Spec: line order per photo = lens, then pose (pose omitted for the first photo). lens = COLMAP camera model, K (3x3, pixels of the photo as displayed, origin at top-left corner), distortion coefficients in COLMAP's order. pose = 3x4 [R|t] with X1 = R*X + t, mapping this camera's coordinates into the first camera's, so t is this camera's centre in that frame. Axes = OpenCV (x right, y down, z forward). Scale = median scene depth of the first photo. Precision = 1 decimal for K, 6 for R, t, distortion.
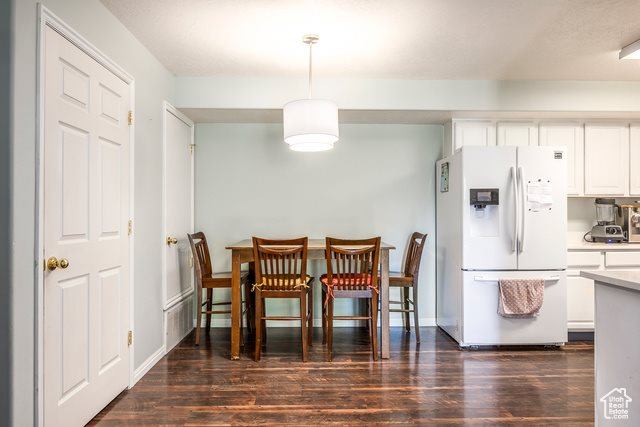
lens RADIAL K [[436.9, 0, 326.4], [0, 436.9, 212.8], [0, 0, 1]] dist [0.012016, 0.005034]
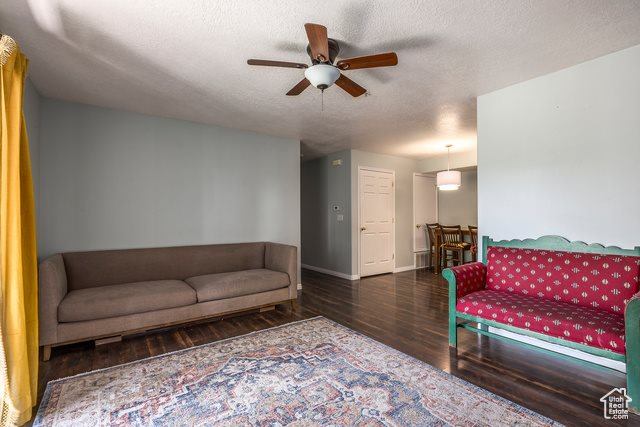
lens RADIAL K [[299.8, 0, 320.4], [0, 299.8, 217.2], [0, 0, 1]] dist [0.001670, 0.000086]
pose [[0.545404, -0.001479, -0.838172, 0.797900], [0.008694, 0.999955, 0.003893, 0.000683], [0.838128, -0.009410, 0.545392, -0.436703]]
